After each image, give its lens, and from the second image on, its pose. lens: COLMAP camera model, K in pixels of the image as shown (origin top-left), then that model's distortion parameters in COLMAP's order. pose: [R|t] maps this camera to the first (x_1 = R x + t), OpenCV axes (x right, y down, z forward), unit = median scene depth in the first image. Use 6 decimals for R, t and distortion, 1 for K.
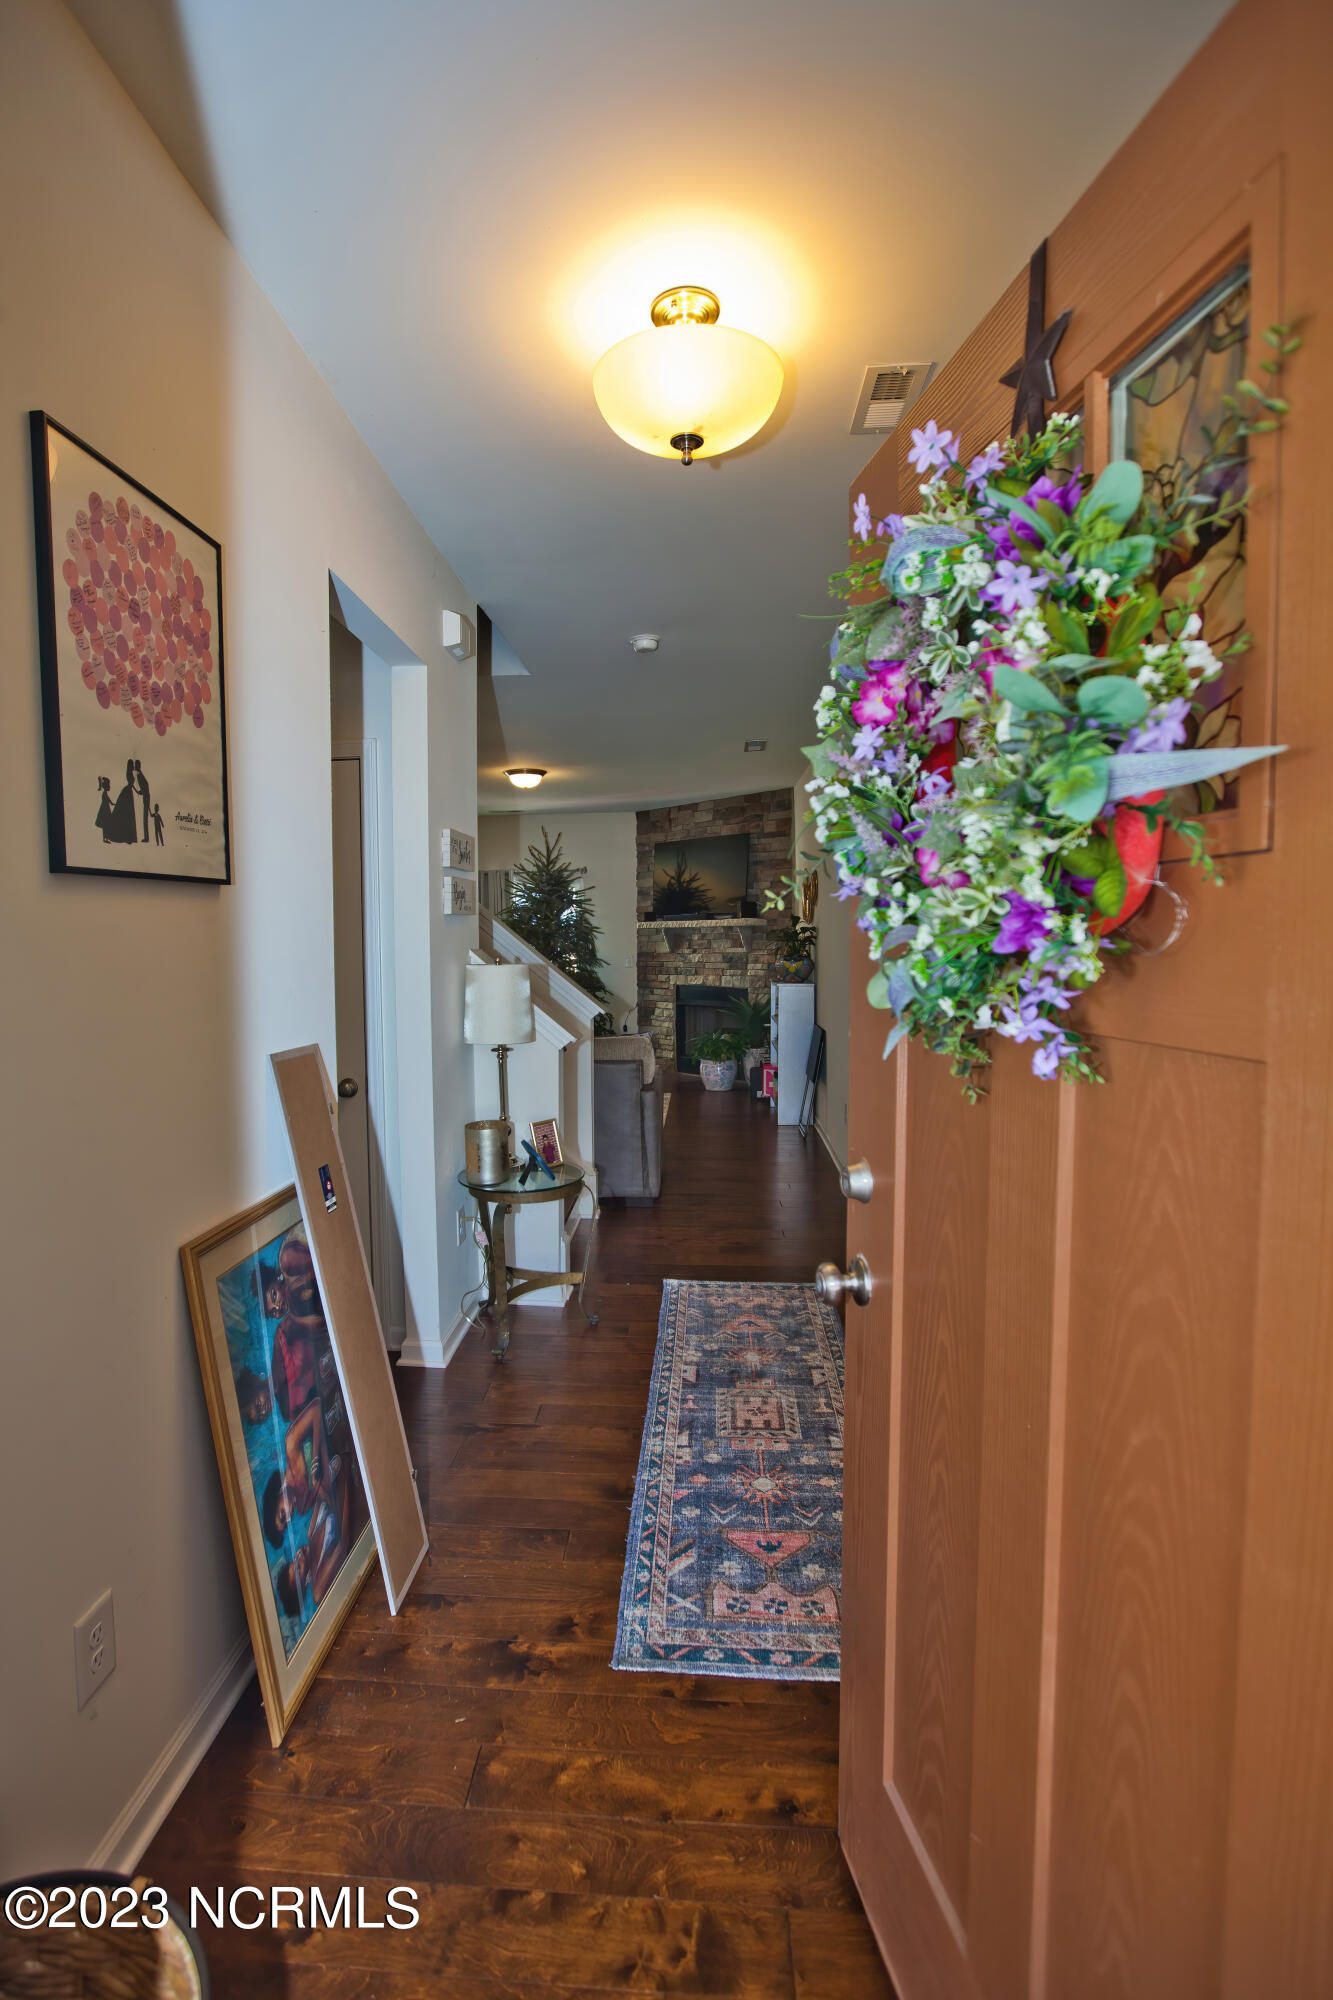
lens RADIAL K [[921.0, 0, 666.5], [0, 921.0, 1000.0], [0, 0, 1]] dist [-0.060452, 0.025160]
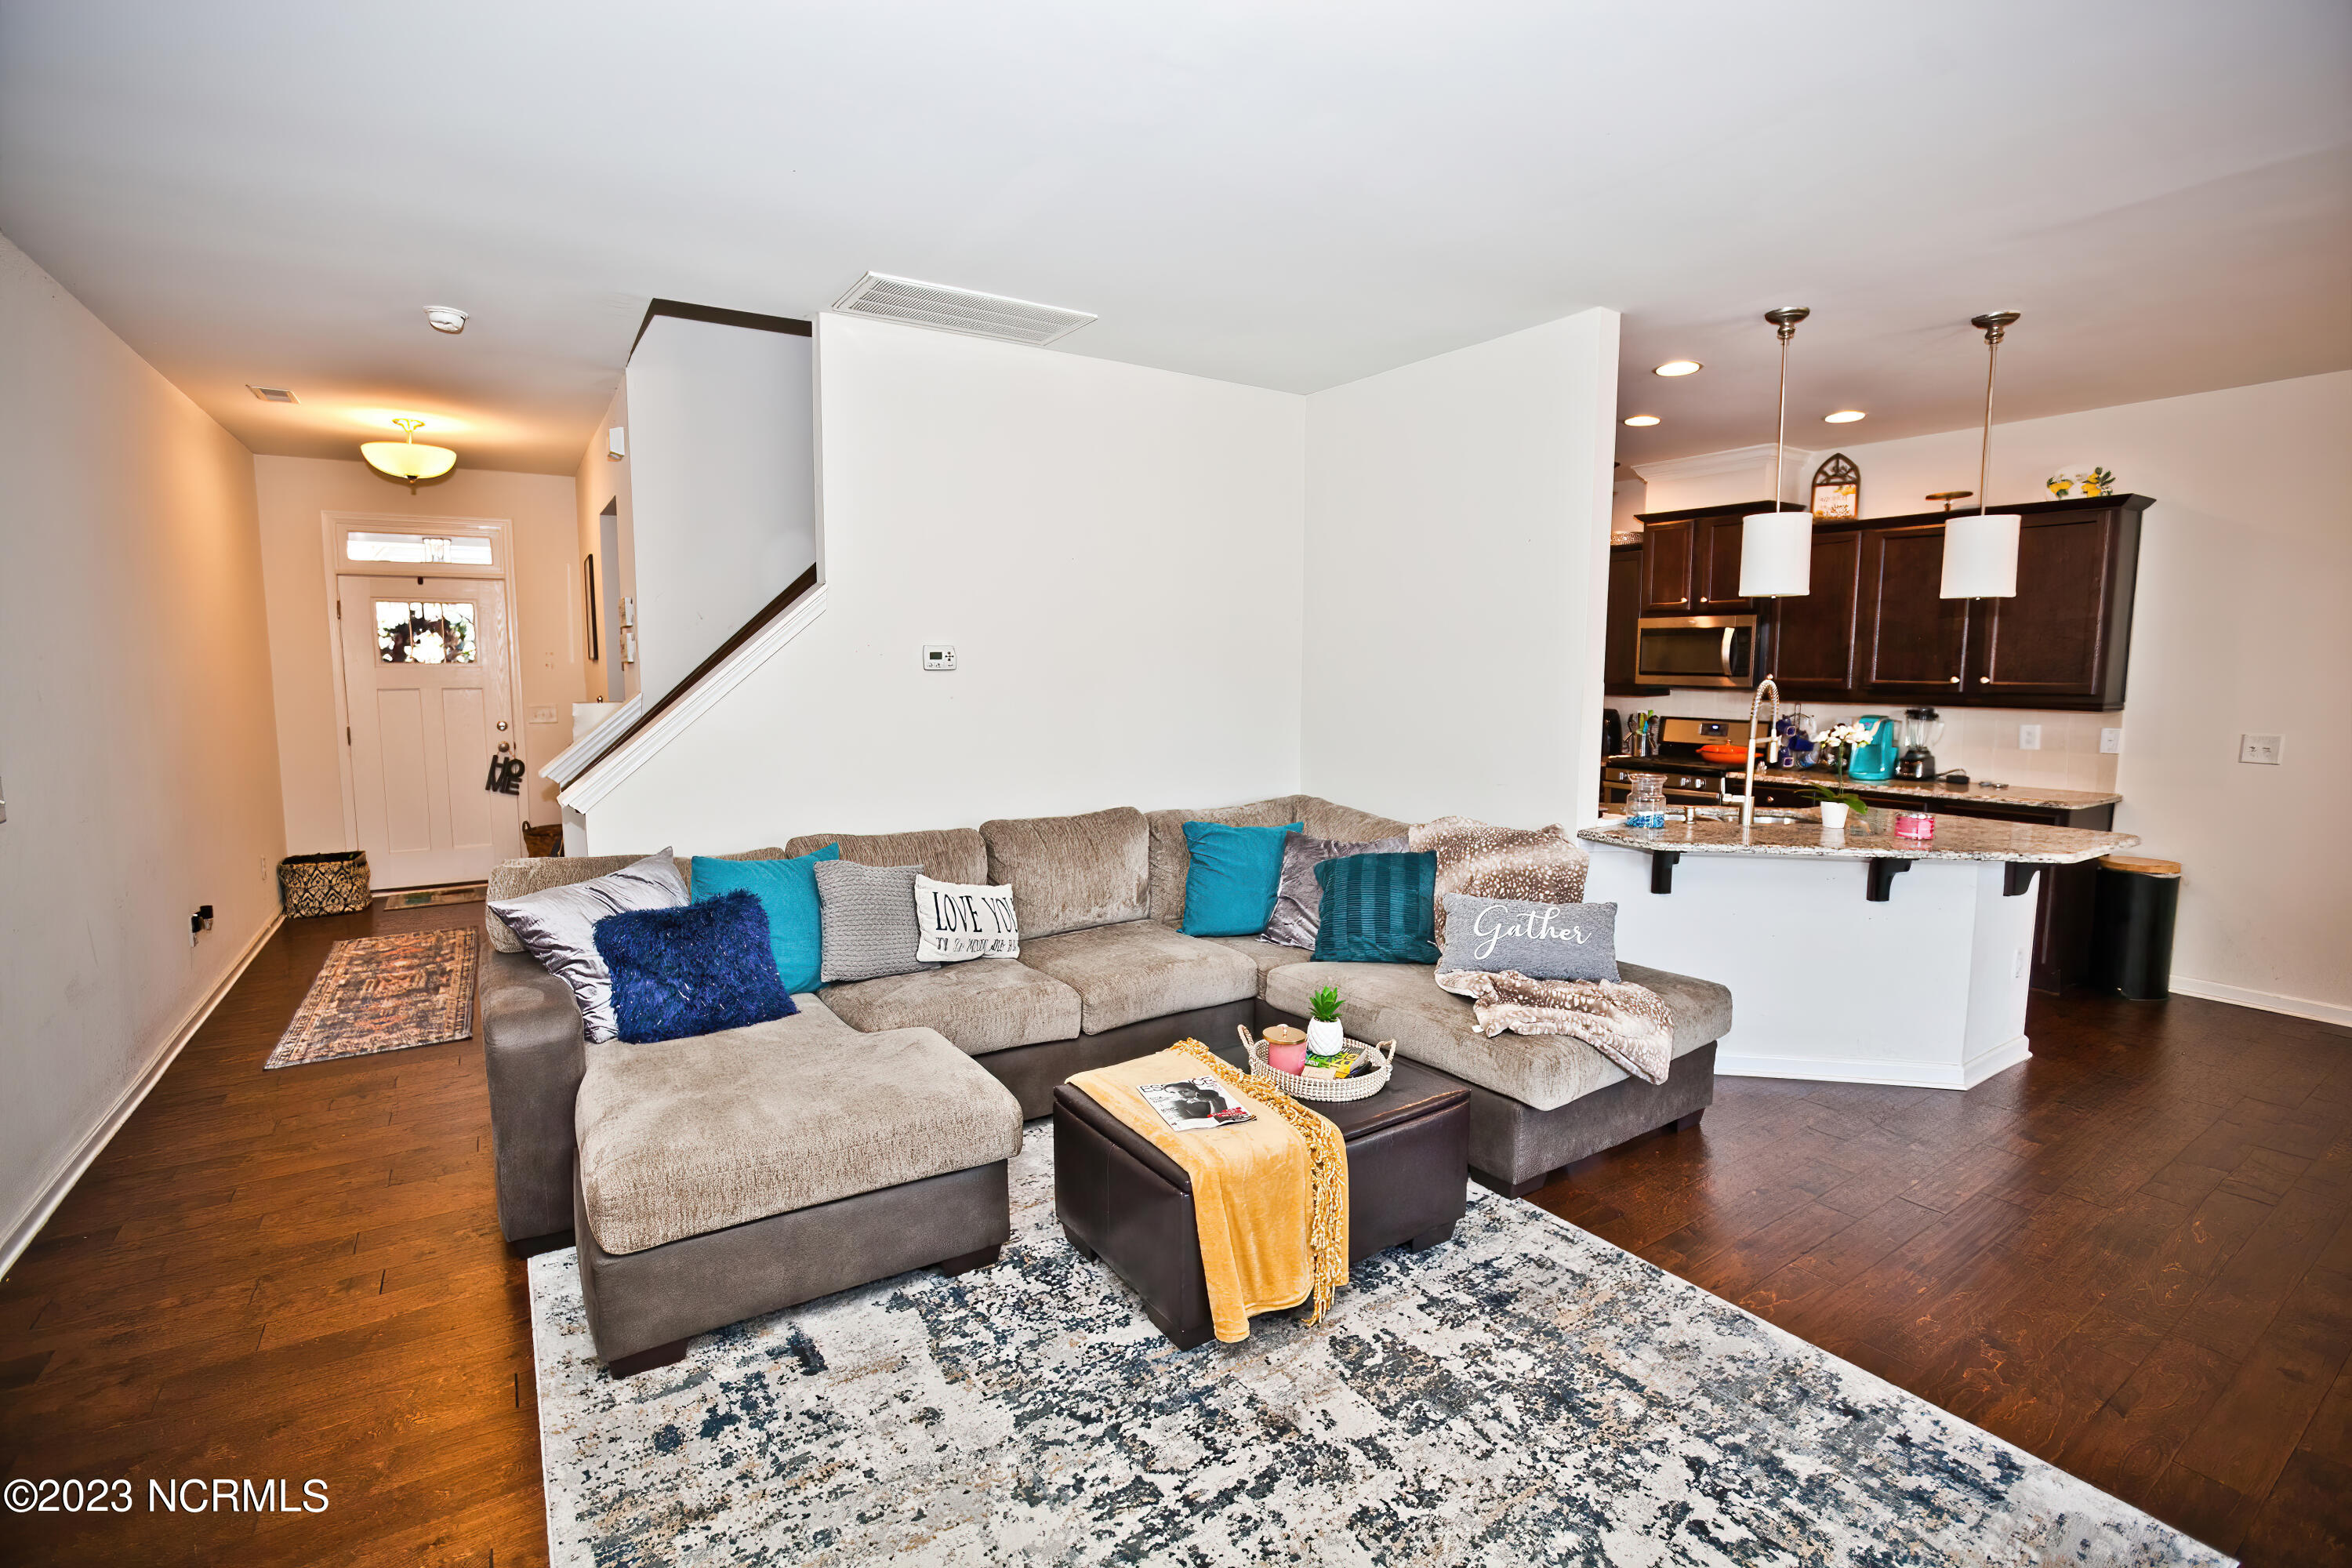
lens RADIAL K [[1067.9, 0, 1171.5], [0, 1067.9, 779.1], [0, 0, 1]] dist [-0.059199, 0.023858]
pose [[-0.816341, 0.069877, -0.573327, 0.002527], [-0.035545, 0.984695, 0.170626, -0.077829], [0.576475, 0.159668, -0.801363, 0.985083]]
